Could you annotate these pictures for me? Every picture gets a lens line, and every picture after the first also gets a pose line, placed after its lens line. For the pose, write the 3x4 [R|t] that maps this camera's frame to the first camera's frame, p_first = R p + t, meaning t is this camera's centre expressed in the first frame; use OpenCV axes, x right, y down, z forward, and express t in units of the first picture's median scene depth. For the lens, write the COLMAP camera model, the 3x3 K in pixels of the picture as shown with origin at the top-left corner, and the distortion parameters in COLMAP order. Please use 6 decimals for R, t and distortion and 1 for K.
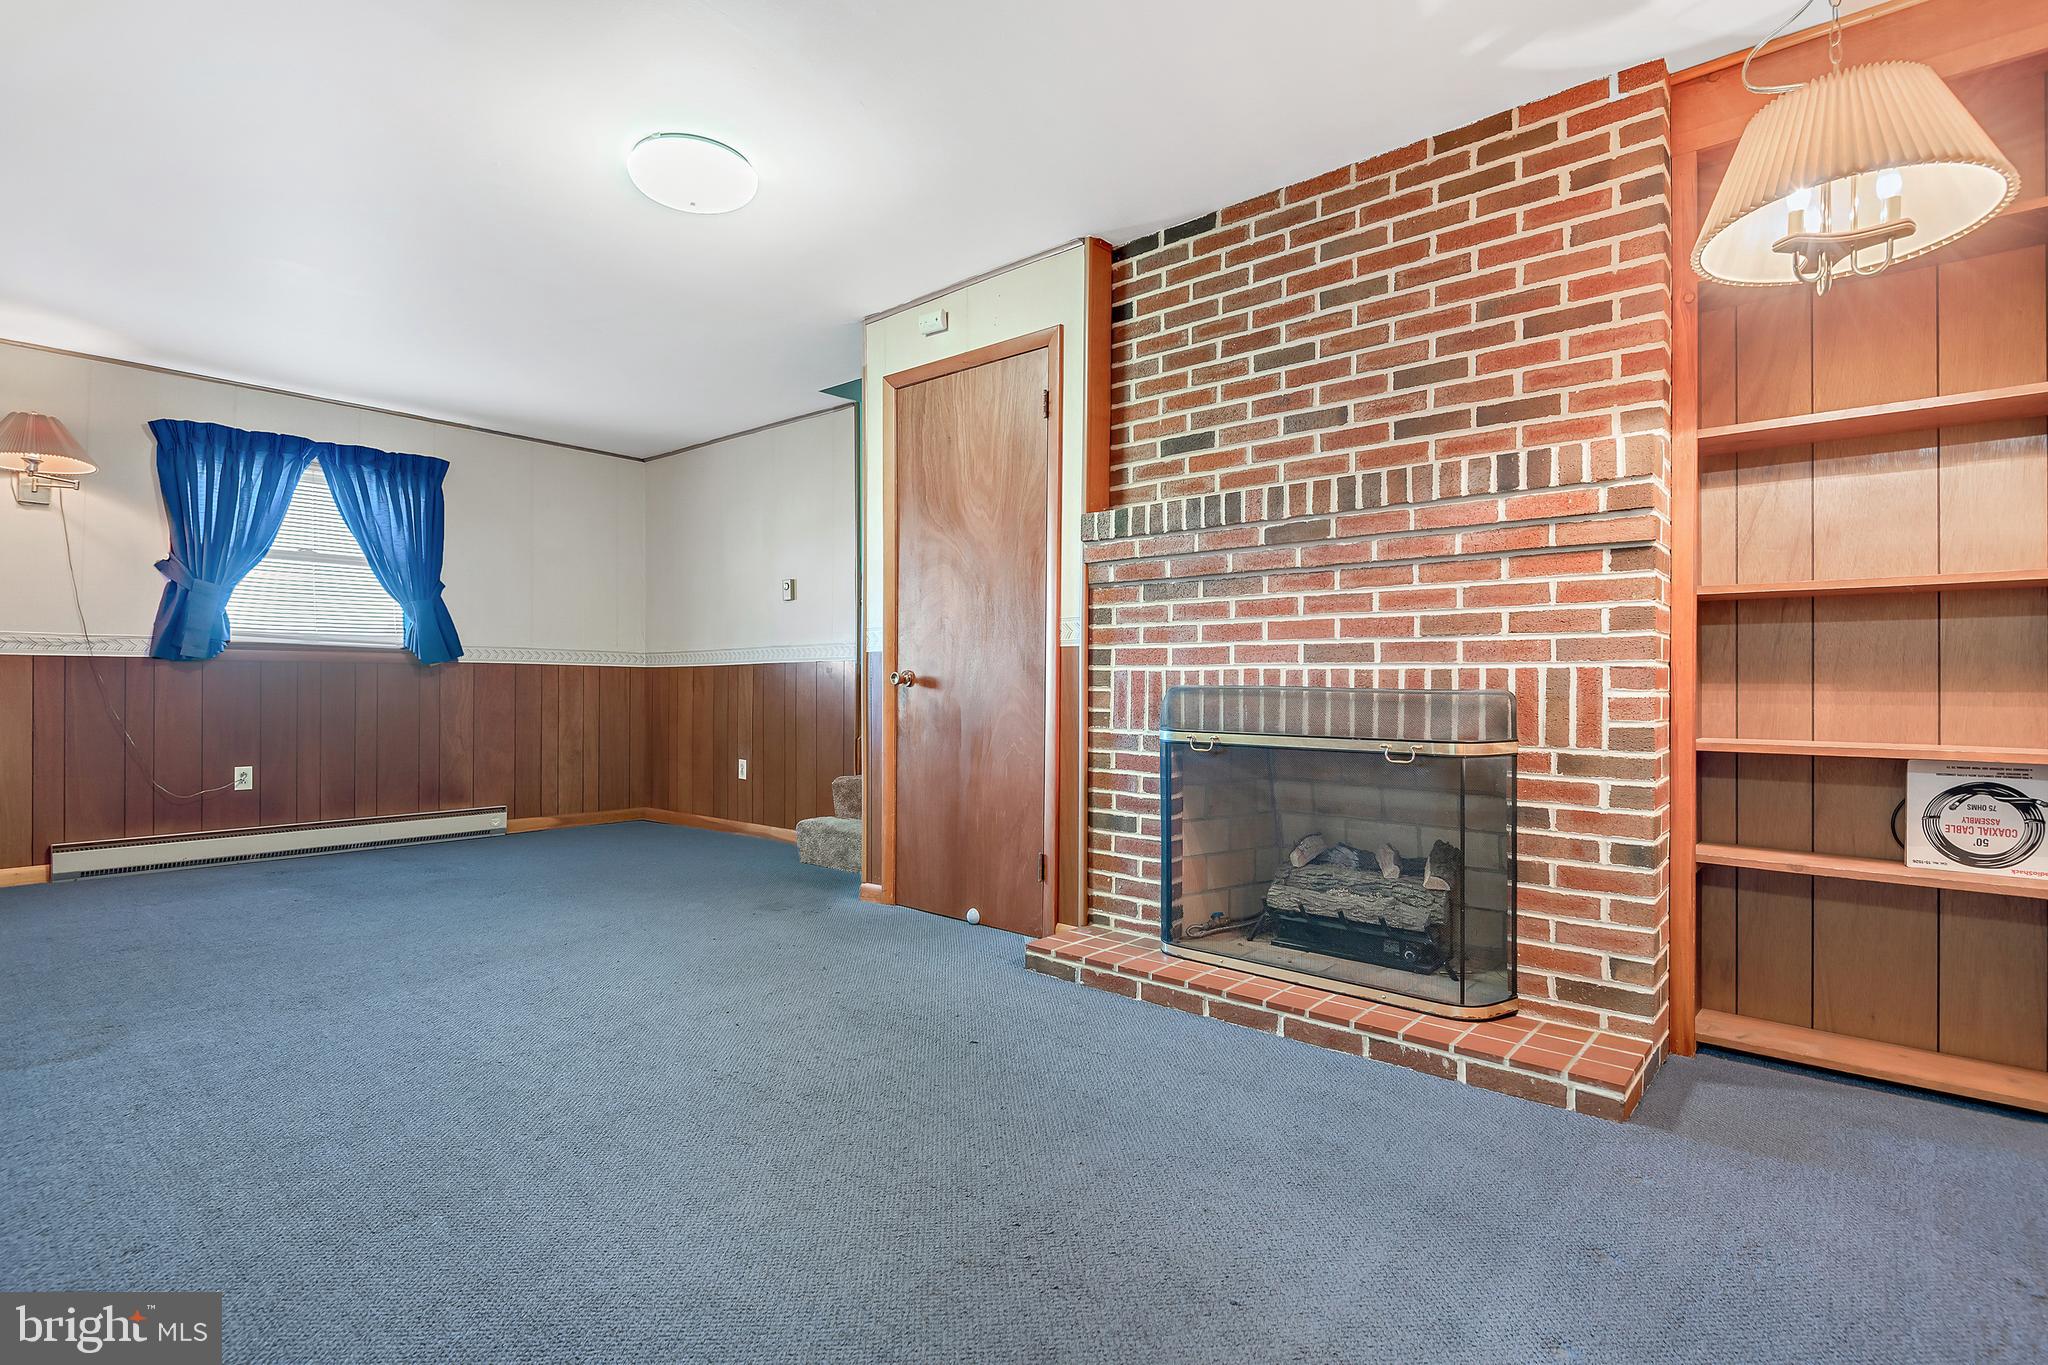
lens RADIAL K [[982.6, 0, 1024.0], [0, 982.6, 682.5], [0, 0, 1]] dist [0.024382, -0.027036]
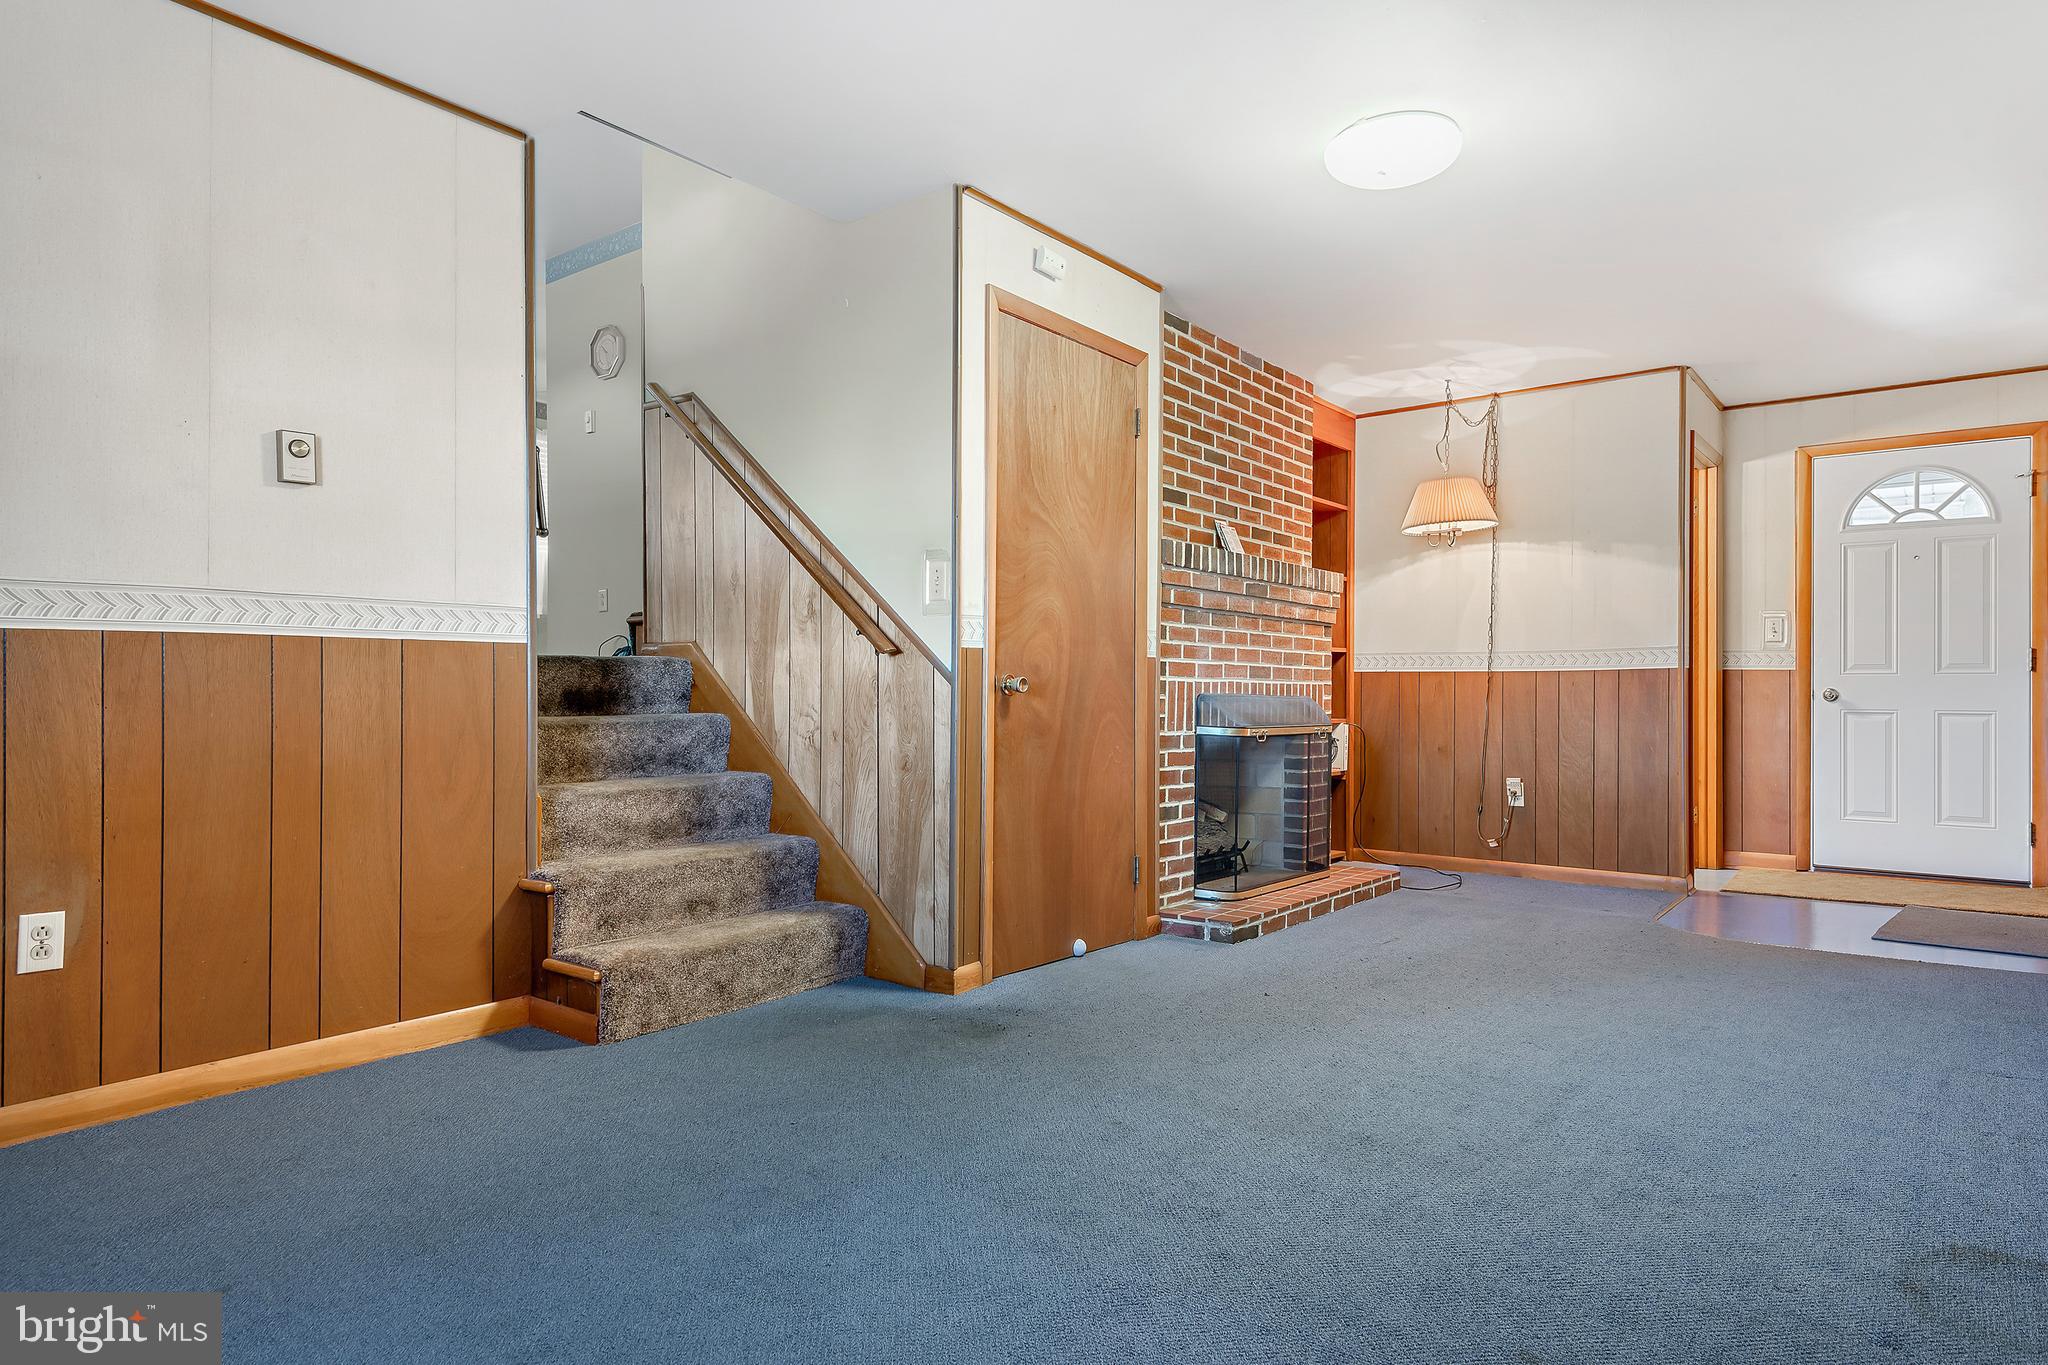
lens RADIAL K [[1164.5, 0, 986.9], [0, 1164.5, 686.5], [0, 0, 1]] dist [0.034675, -0.018033]
pose [[-0.023517, 0.001861, 0.999722, -1.483005], [-0.006932, 0.999974, -0.002024, -0.001310], [-0.999699, -0.006978, -0.023504, 1.463820]]
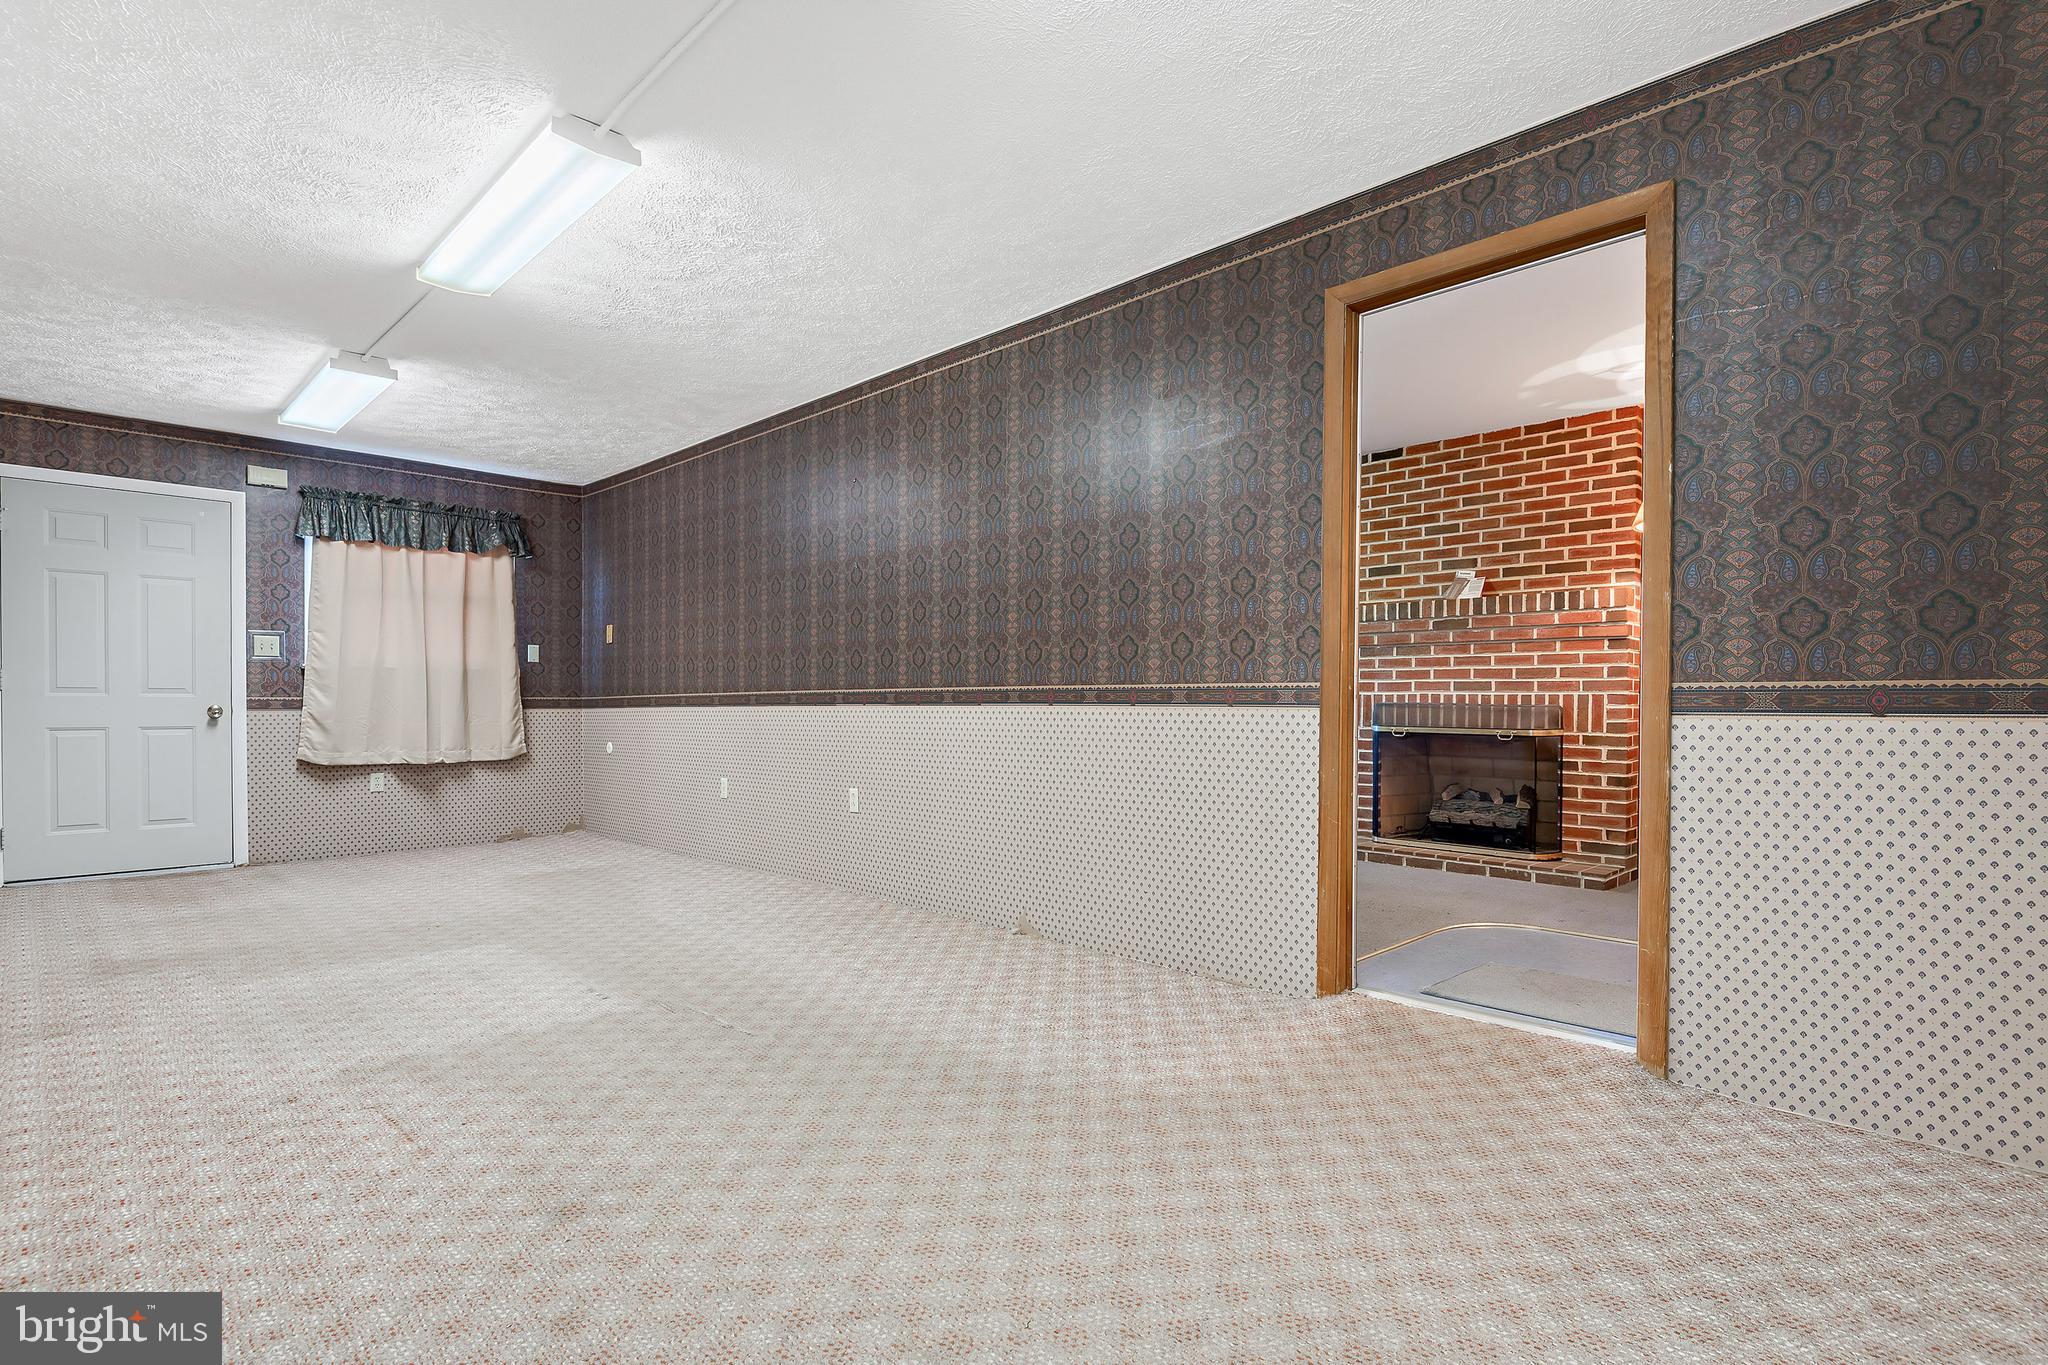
lens RADIAL K [[984.4, 0, 1027.0], [0, 984.4, 708.3], [0, 0, 1]] dist [0.021360, -0.026136]
pose [[0.997256, 0.005335, -0.073841, -0.420257], [-0.004886, 0.999968, 0.006258, 0.006483], [0.073872, -0.005880, 0.997250, -1.028871]]
